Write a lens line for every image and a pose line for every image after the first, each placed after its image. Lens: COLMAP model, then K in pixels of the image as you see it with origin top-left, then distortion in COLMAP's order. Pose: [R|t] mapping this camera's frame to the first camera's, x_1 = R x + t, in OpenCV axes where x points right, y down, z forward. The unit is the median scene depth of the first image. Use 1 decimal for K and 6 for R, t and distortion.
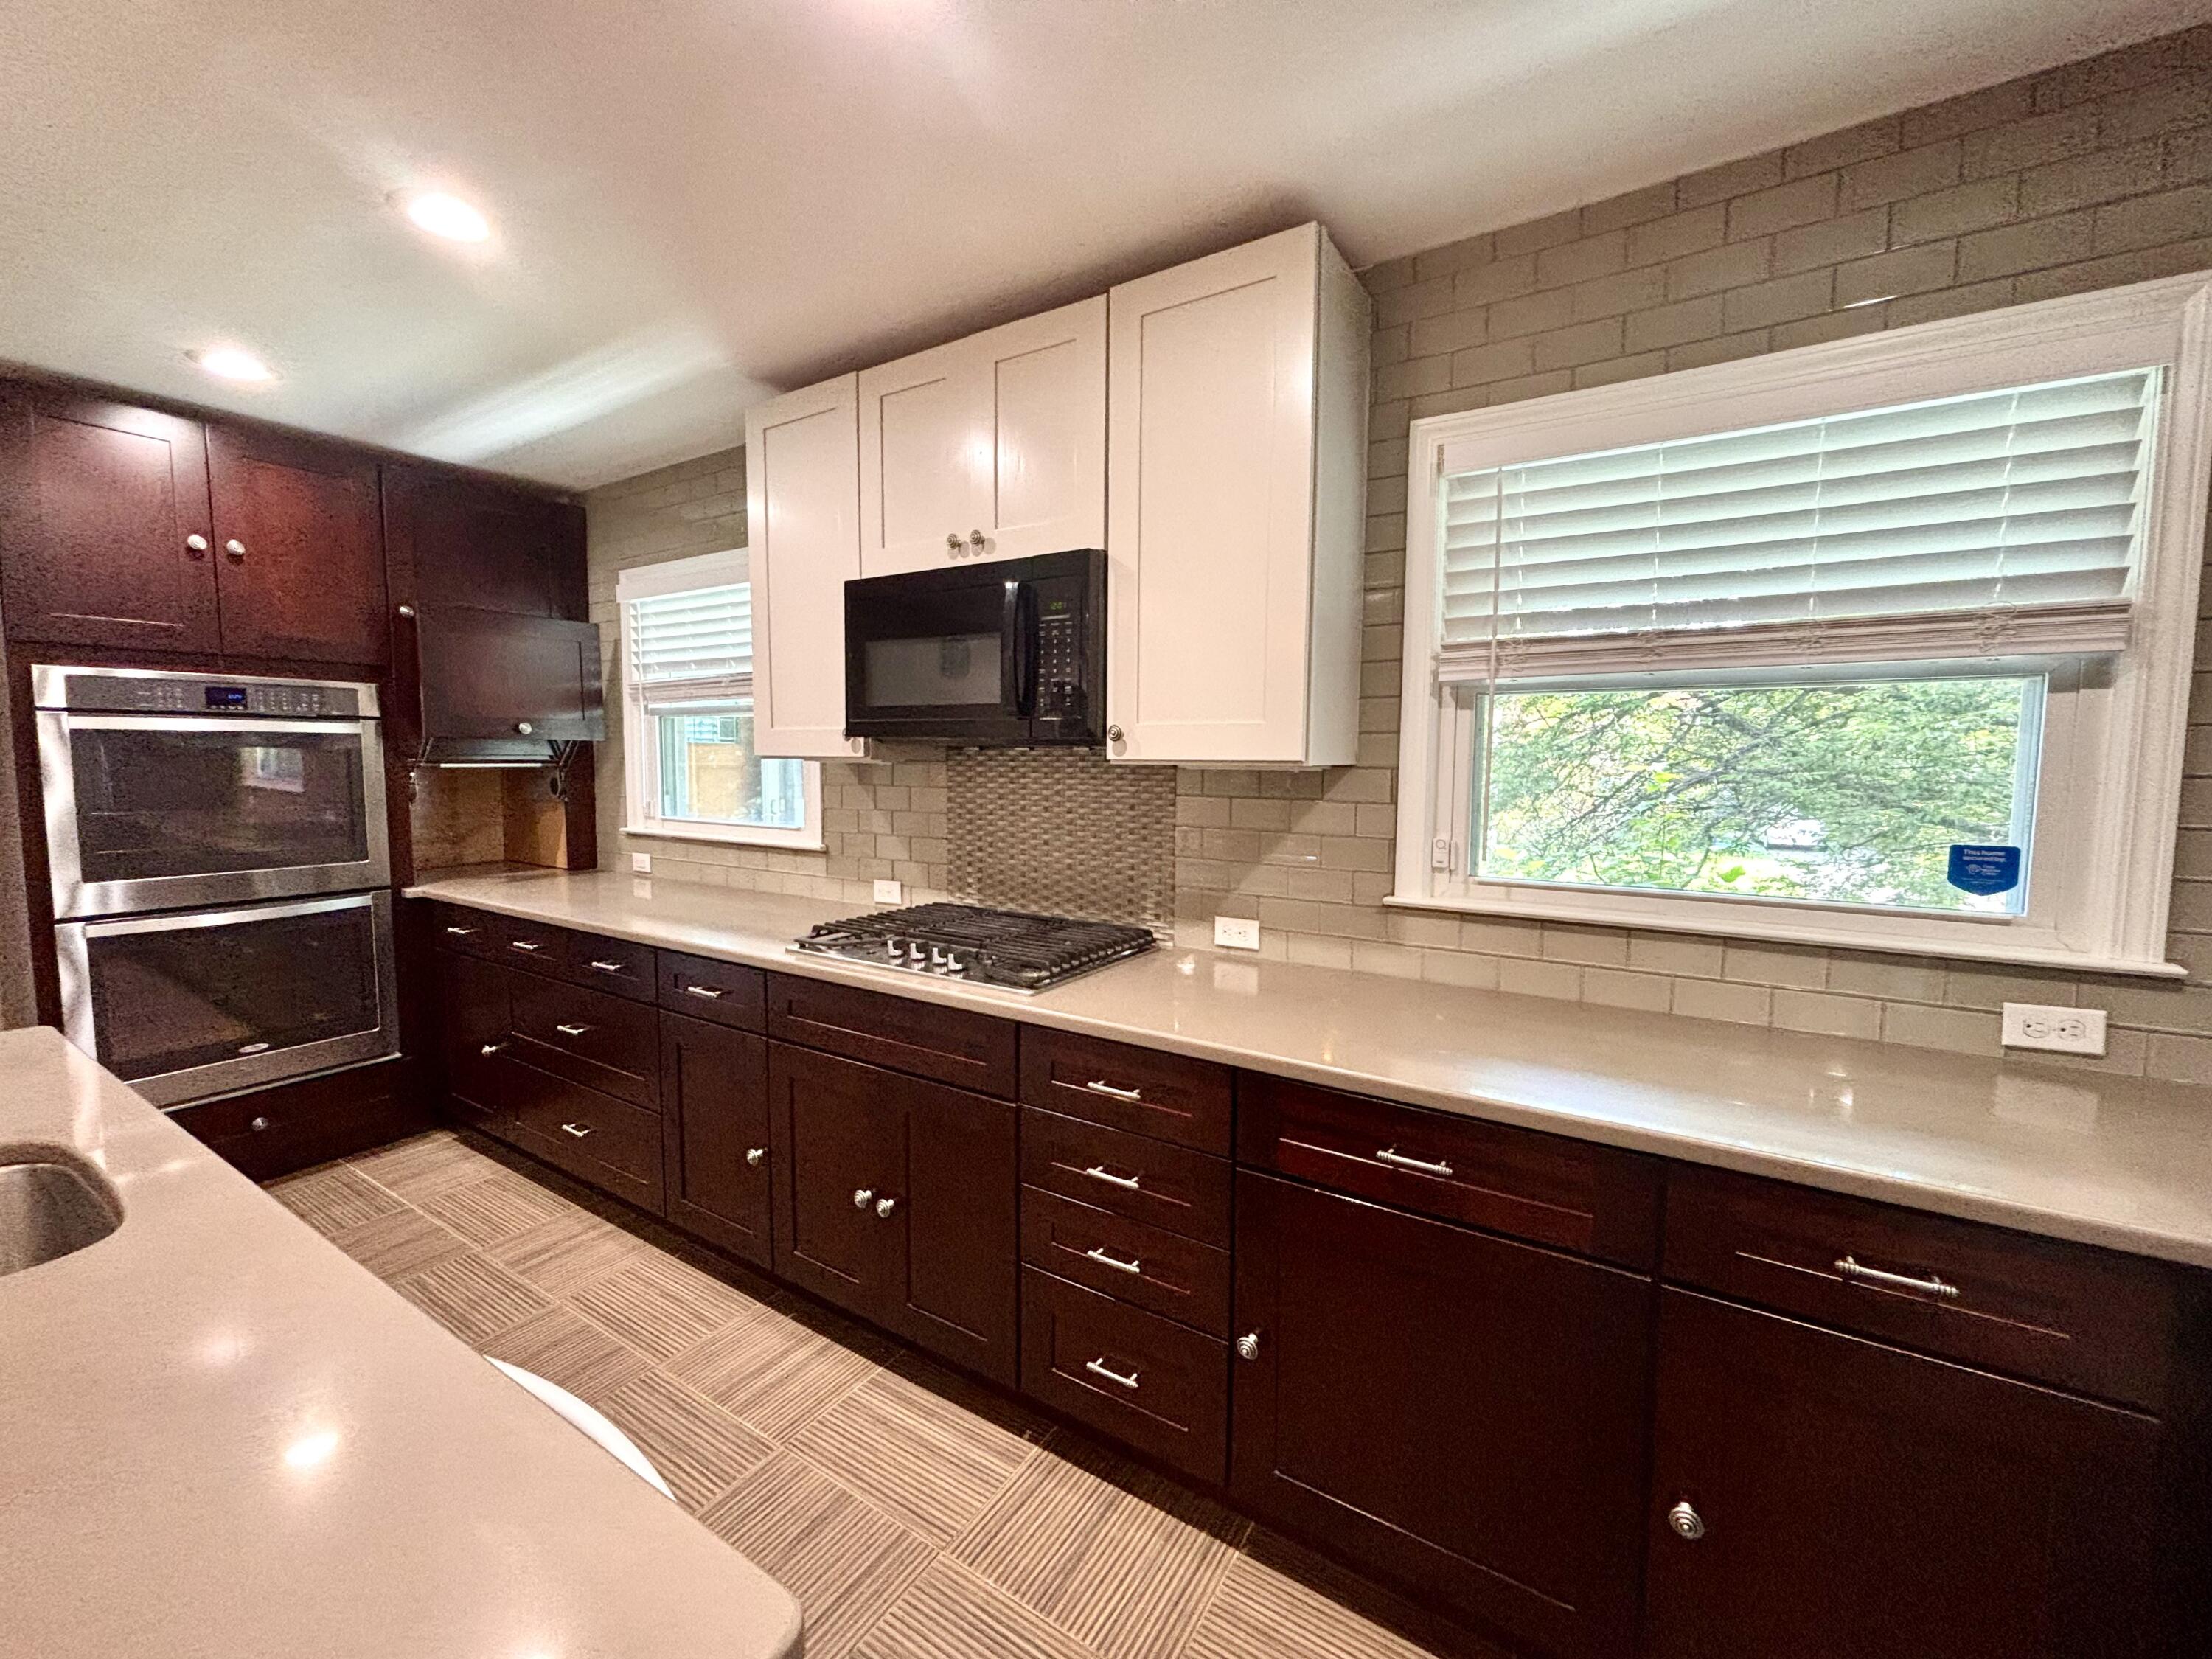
lens RADIAL K [[901.9, 0, 1106.0], [0, 901.9, 829.5], [0, 0, 1]] dist [-0.001083, -0.000186]
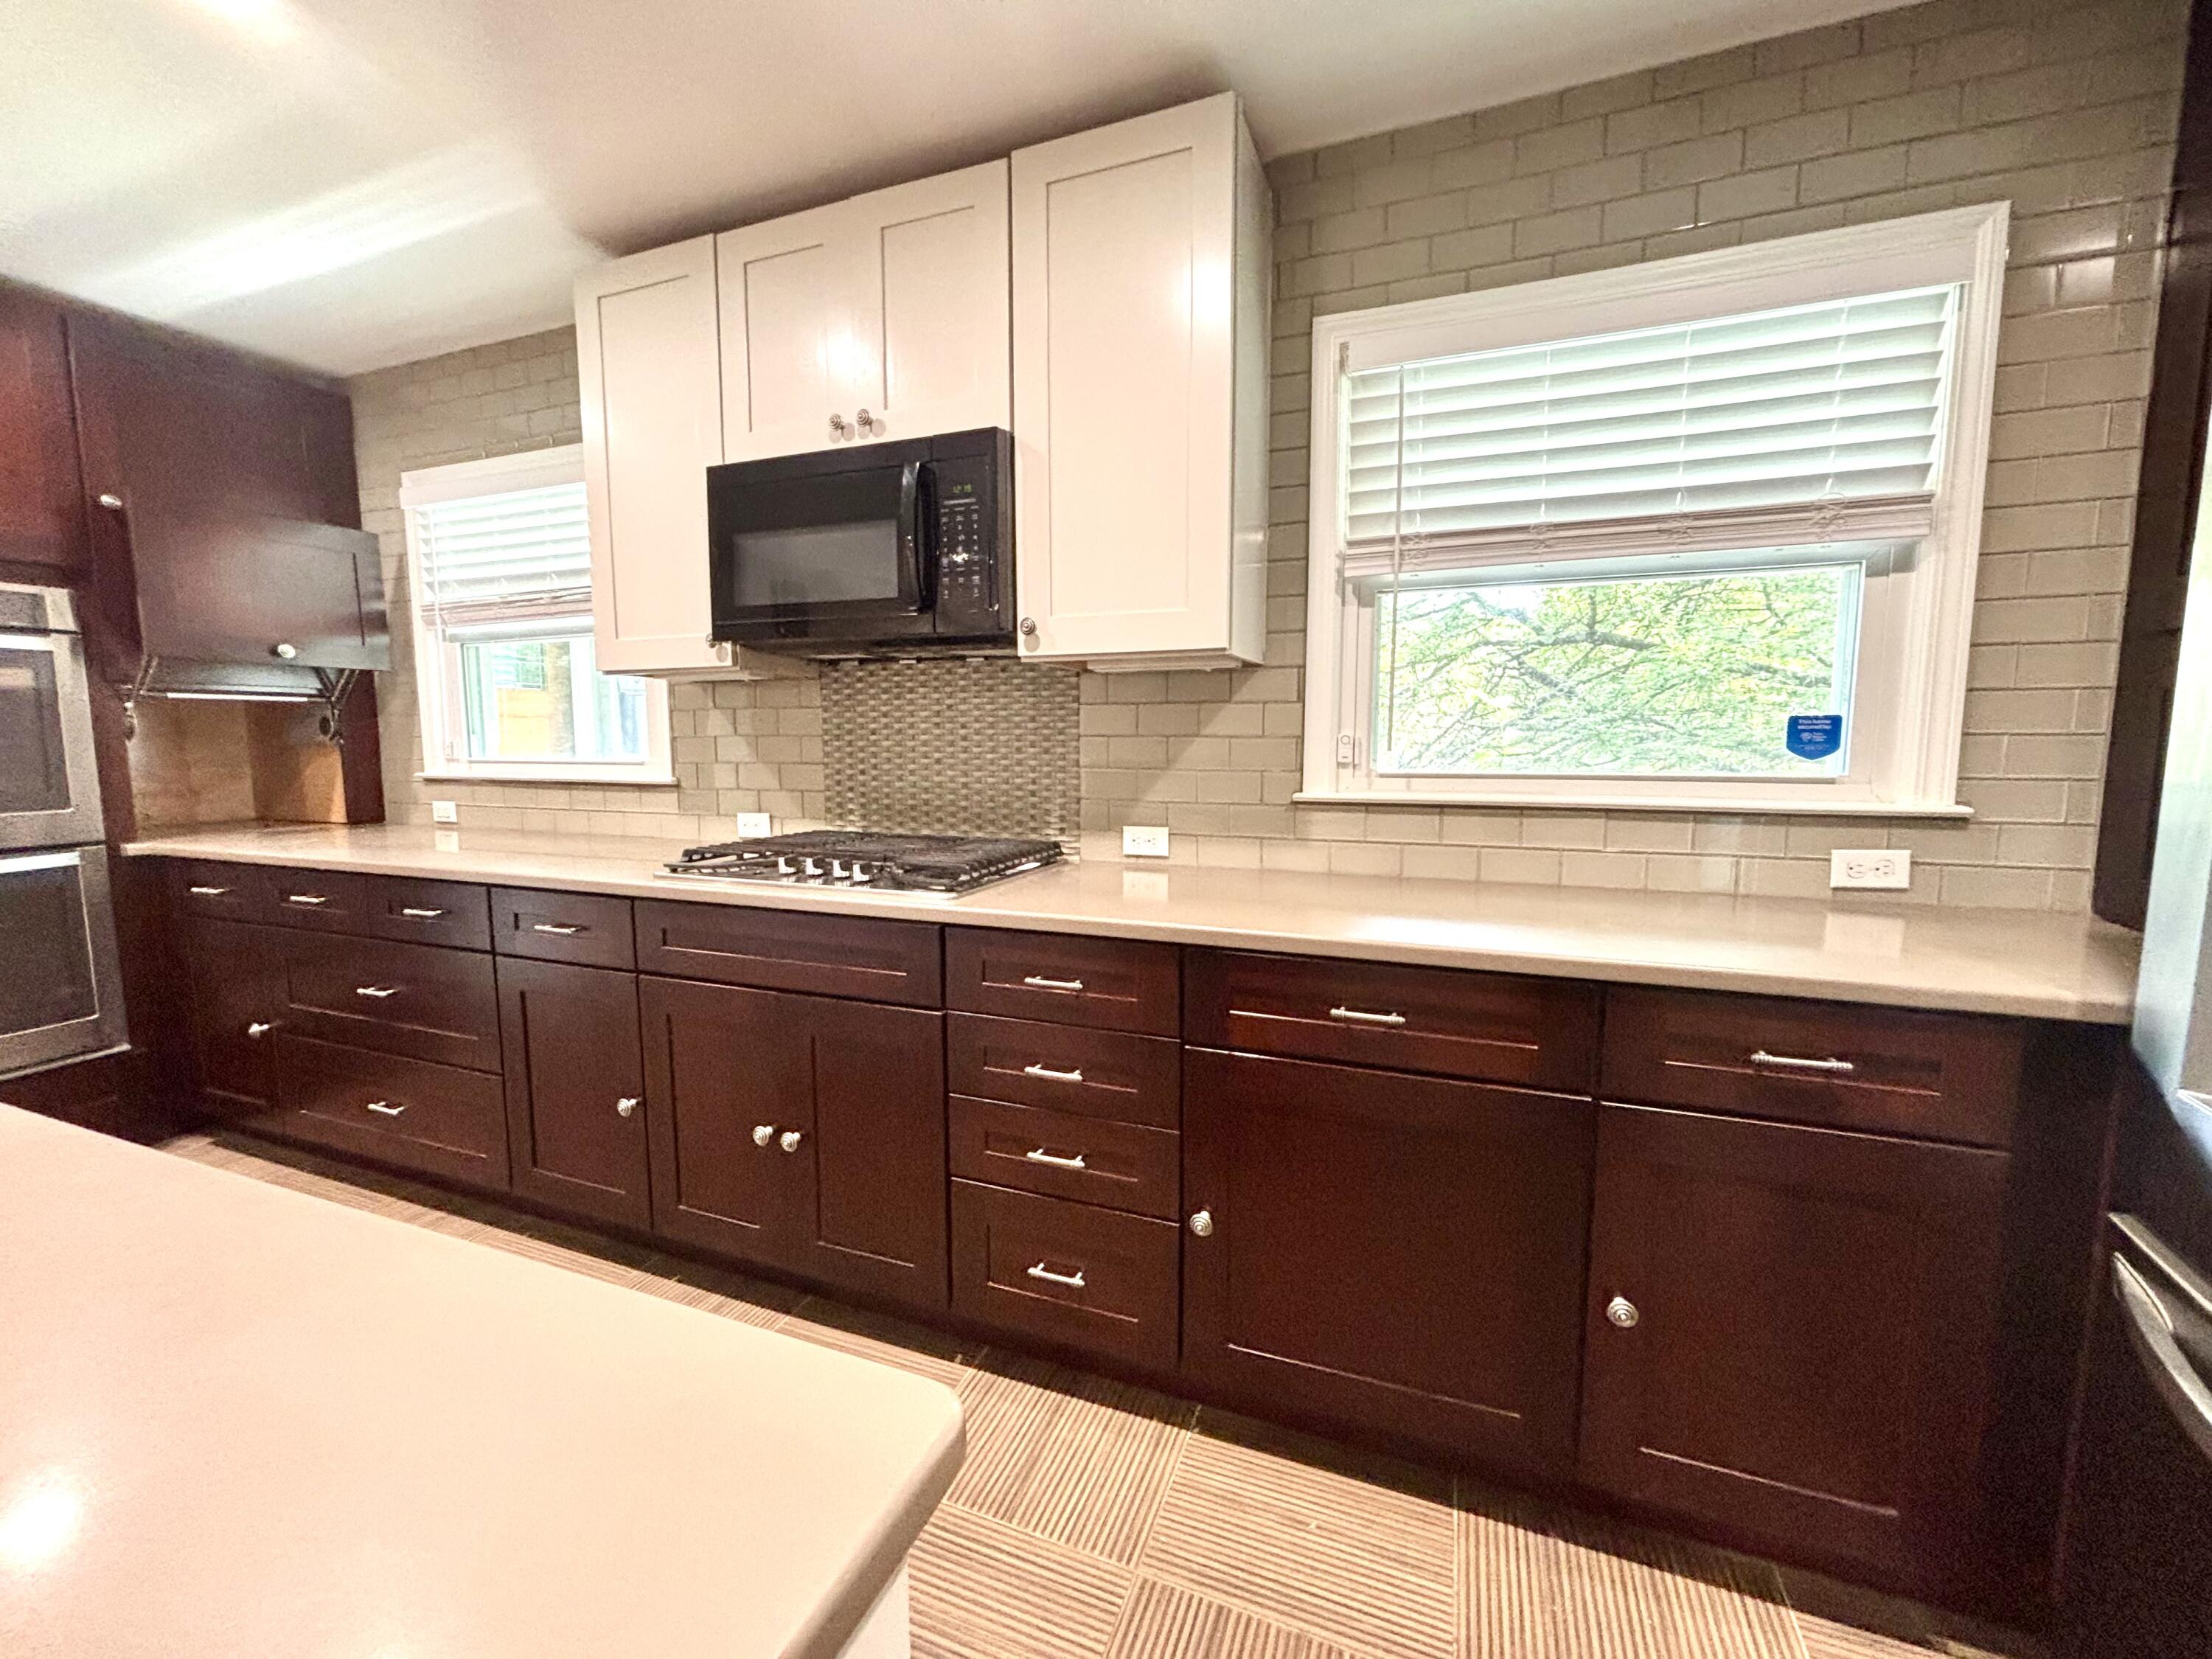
lens RADIAL K [[901.9, 0, 1106.0], [0, 901.9, 829.5], [0, 0, 1]] dist [-0.001083, -0.000186]
pose [[0.981303, -0.028714, 0.190317, -0.078301], [0.024484, 0.999399, 0.024541, 0.070577], [-0.190908, -0.019422, 0.981416, 0.031981]]
